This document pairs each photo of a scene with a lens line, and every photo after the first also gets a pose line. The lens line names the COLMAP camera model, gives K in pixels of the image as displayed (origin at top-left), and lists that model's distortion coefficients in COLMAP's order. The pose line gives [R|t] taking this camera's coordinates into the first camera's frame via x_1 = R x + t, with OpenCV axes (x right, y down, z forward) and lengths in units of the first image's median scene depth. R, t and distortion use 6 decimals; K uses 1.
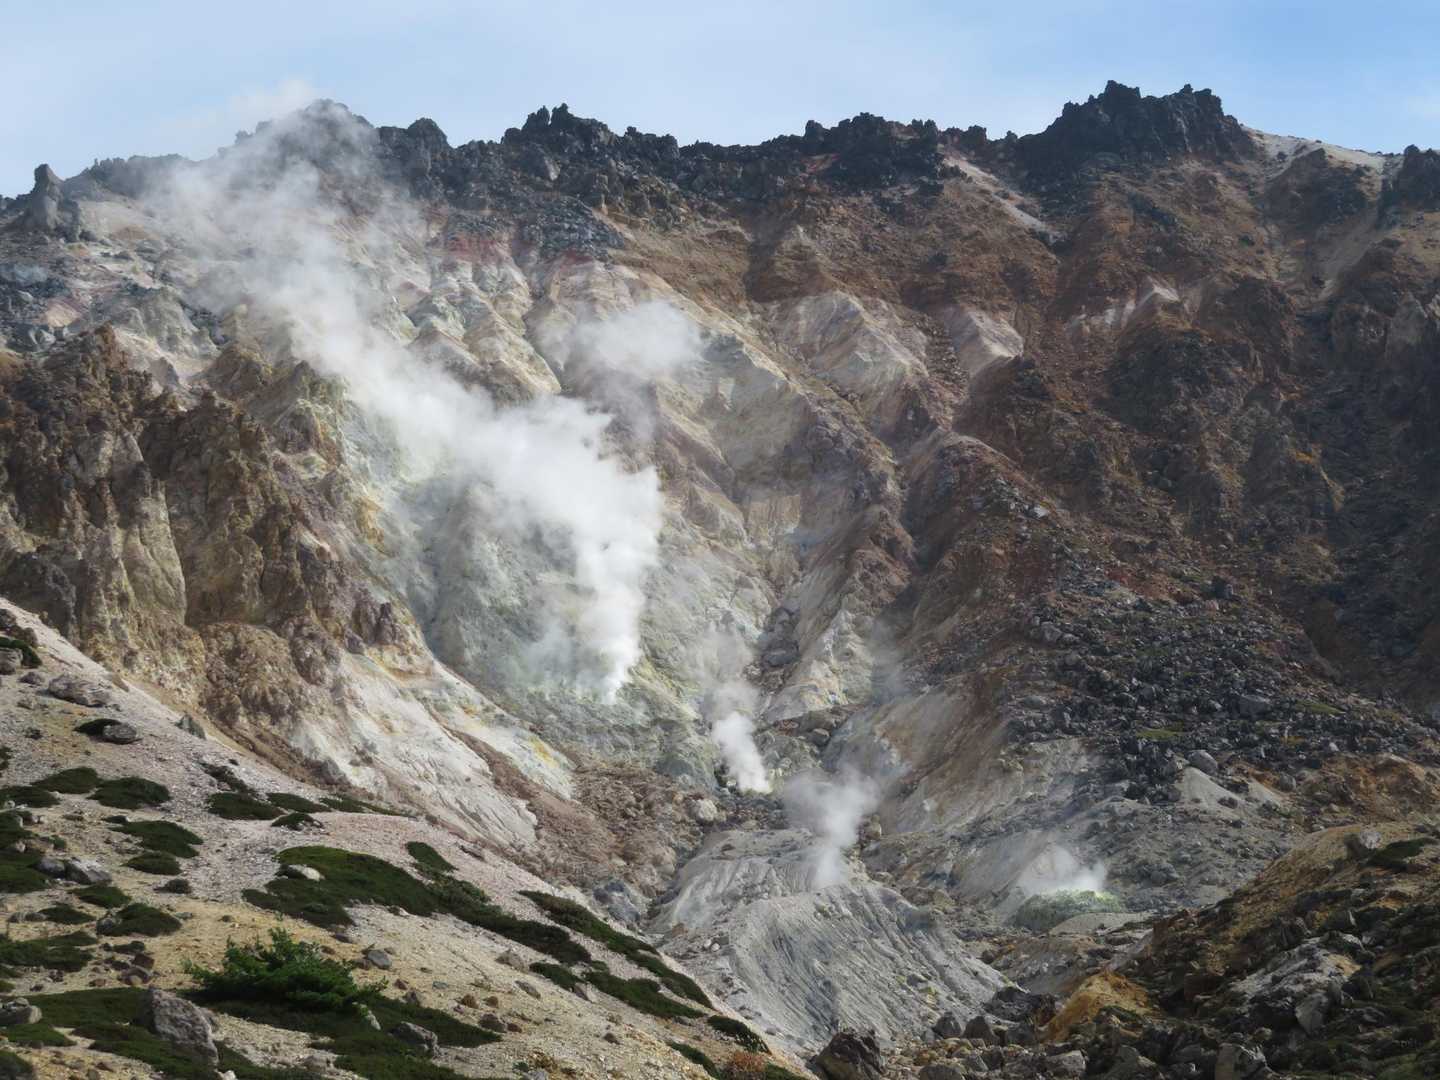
lens RADIAL K [[3315.8, 0, 724.5], [0, 3315.8, 532.5], [0, 0, 1]] dist [-0.043892, 0.000000]
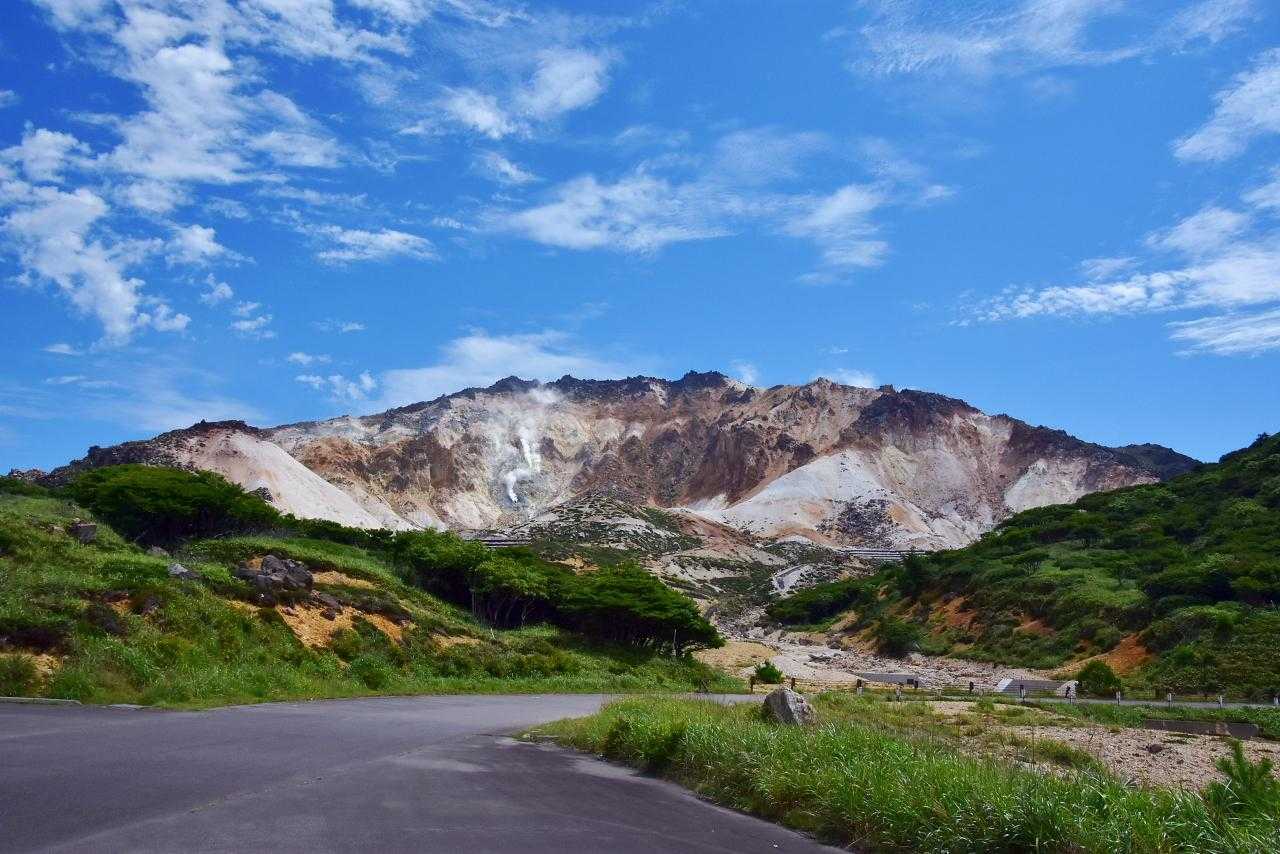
lens RADIAL K [[994.2, 0, 631.1], [0, 994.2, 473.2], [0, 0, 1]] dist [-0.052333, 0.060458]
pose [[0.983918, 0.043854, -0.173154, 0.475576], [-0.037012, 0.998409, 0.042547, -0.081471], [0.174744, -0.035454, 0.983975, -0.656305]]
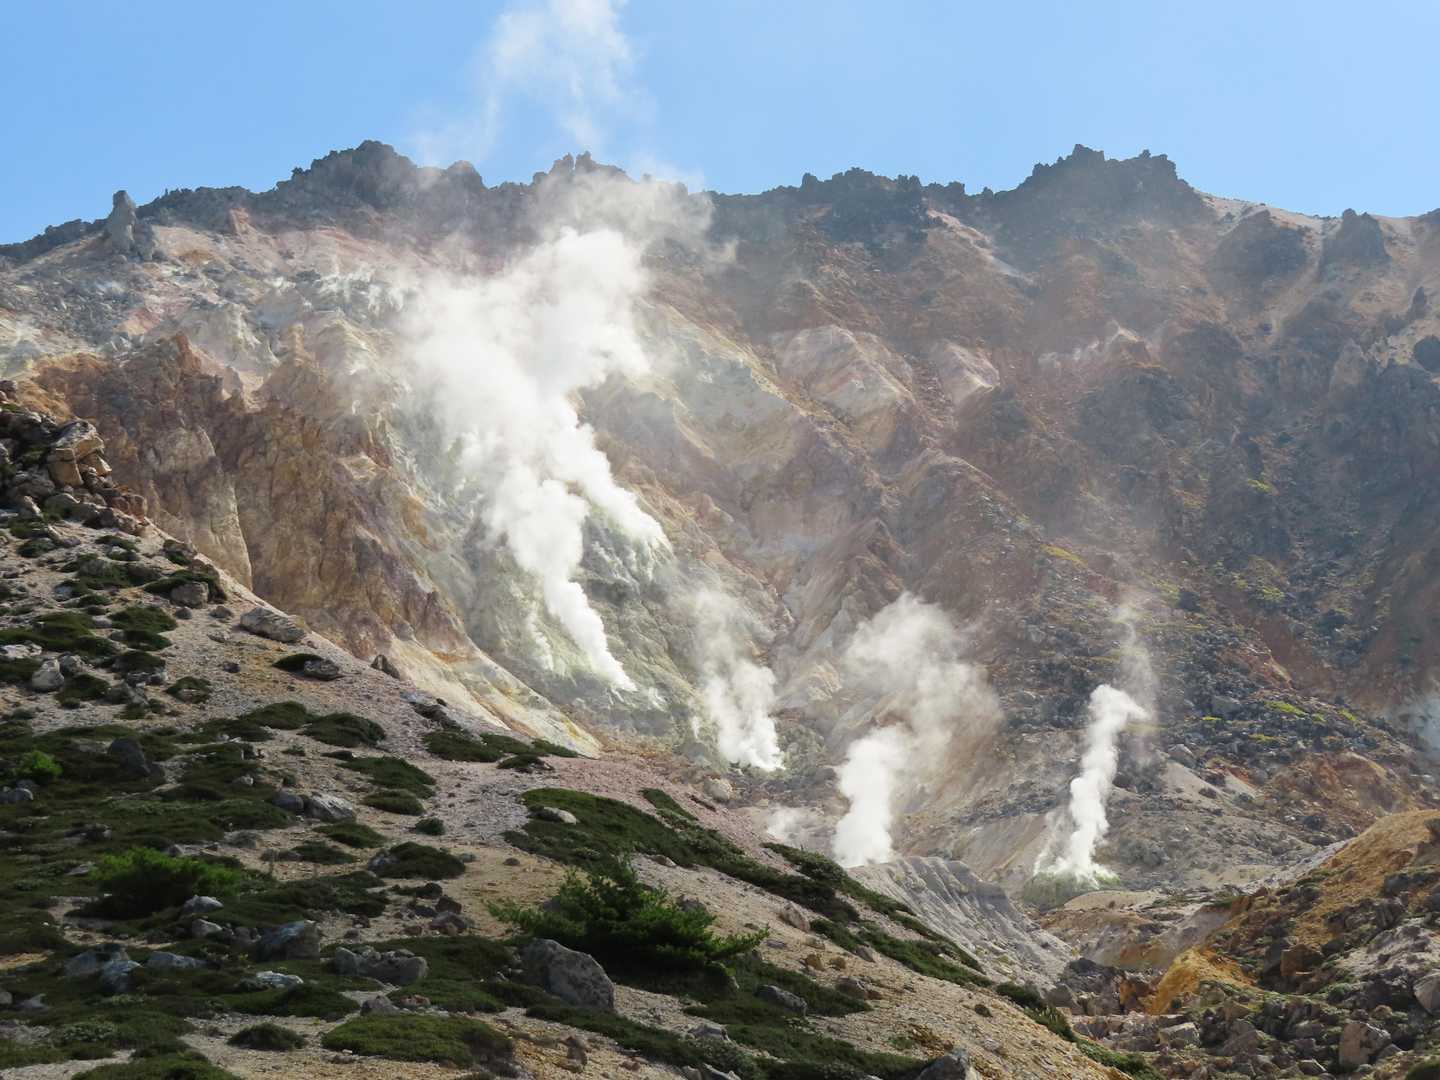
lens RADIAL K [[2912.8, 0, 681.6], [0, 2912.8, 567.0], [0, 0, 1]] dist [-0.022697, 0.000000]
pose [[0.999687, 0.024927, -0.002013, -0.018180], [-0.024915, 0.999675, 0.005449, 0.005606], [0.002148, -0.005397, 0.999983, 0.038427]]
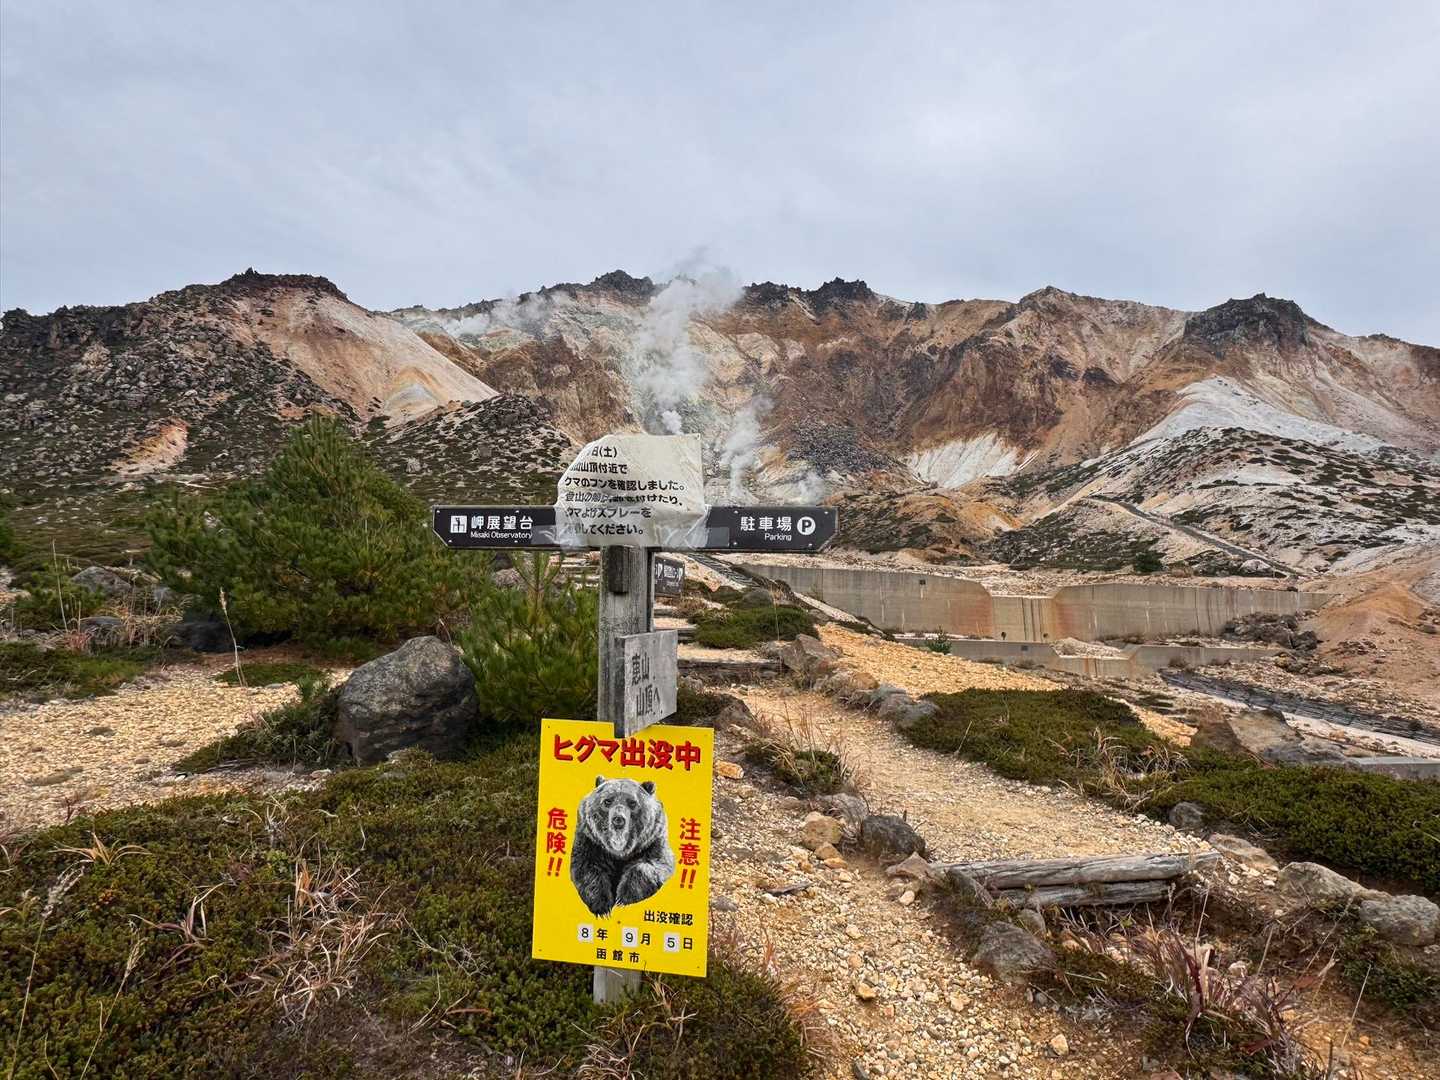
lens RADIAL K [[949.4, 0, 727.5], [0, 949.4, 539.3], [0, 0, 1]] dist [-0.008422, 0.013138]
pose [[0.997882, 0.064046, 0.011364, 0.006835], [-0.065038, 0.985314, 0.157878, -0.016213], [-0.001086, -0.158283, 0.987393, -0.119469]]
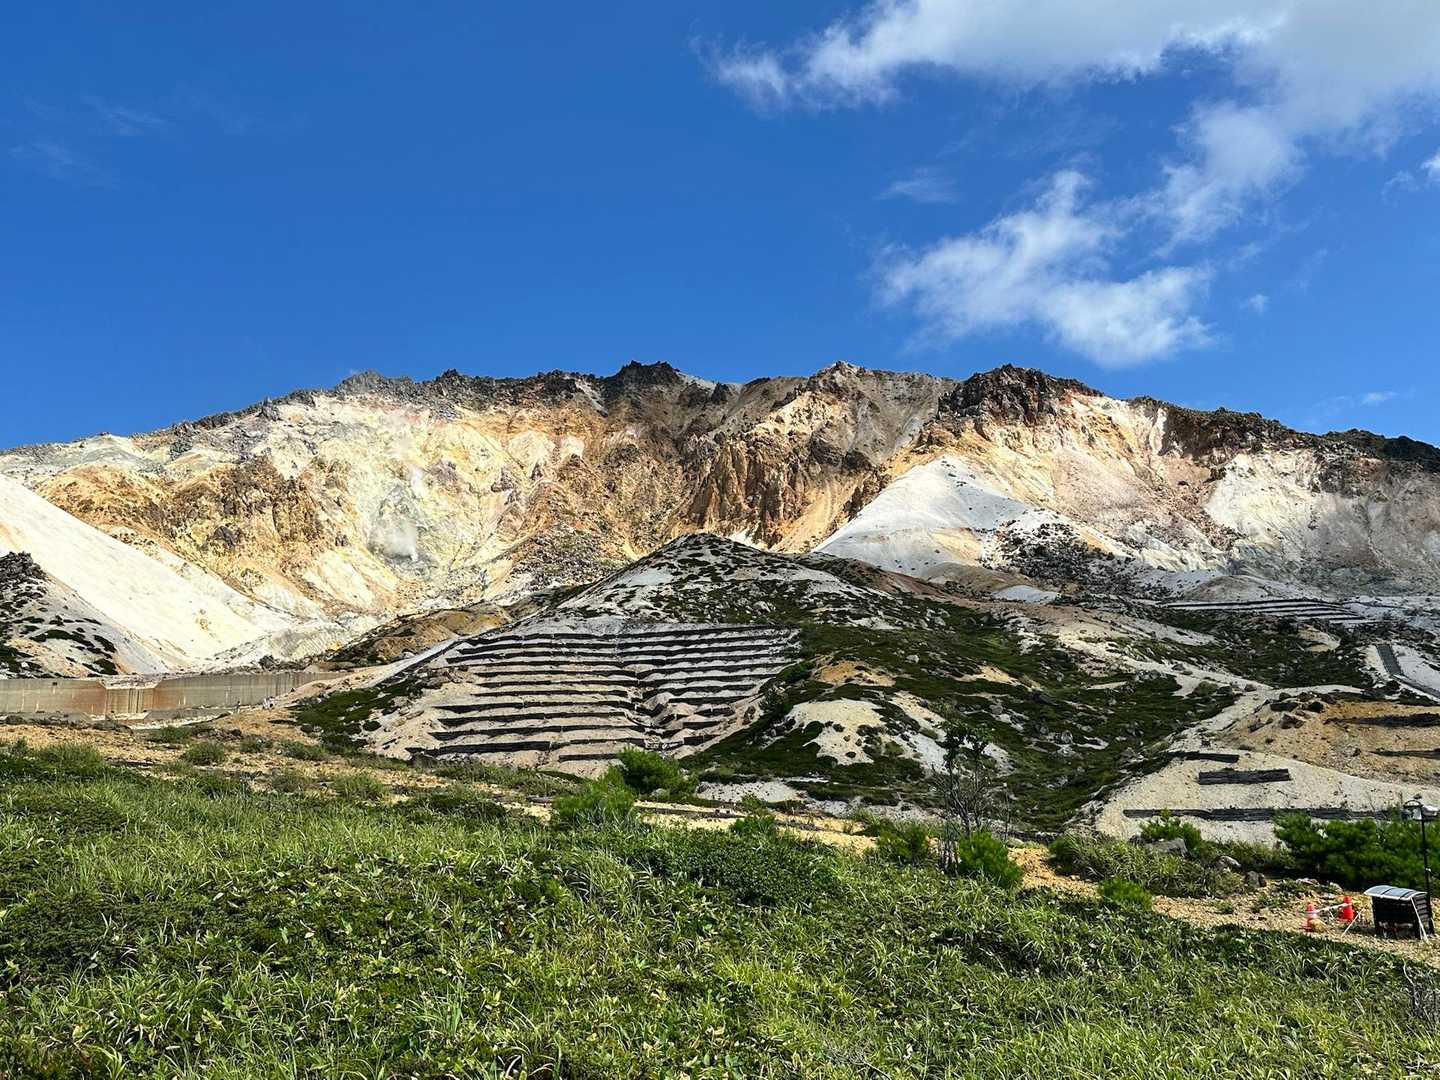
lens RADIAL K [[1214.5, 0, 728.9], [0, 1214.5, 543.3], [0, 0, 1]] dist [0.065272, -0.108854]
pose [[0.998150, -0.004811, 0.060603, 0.233637], [0.001215, 0.998244, 0.059222, -0.047862], [-0.060782, -0.059039, 0.996403, -0.332337]]
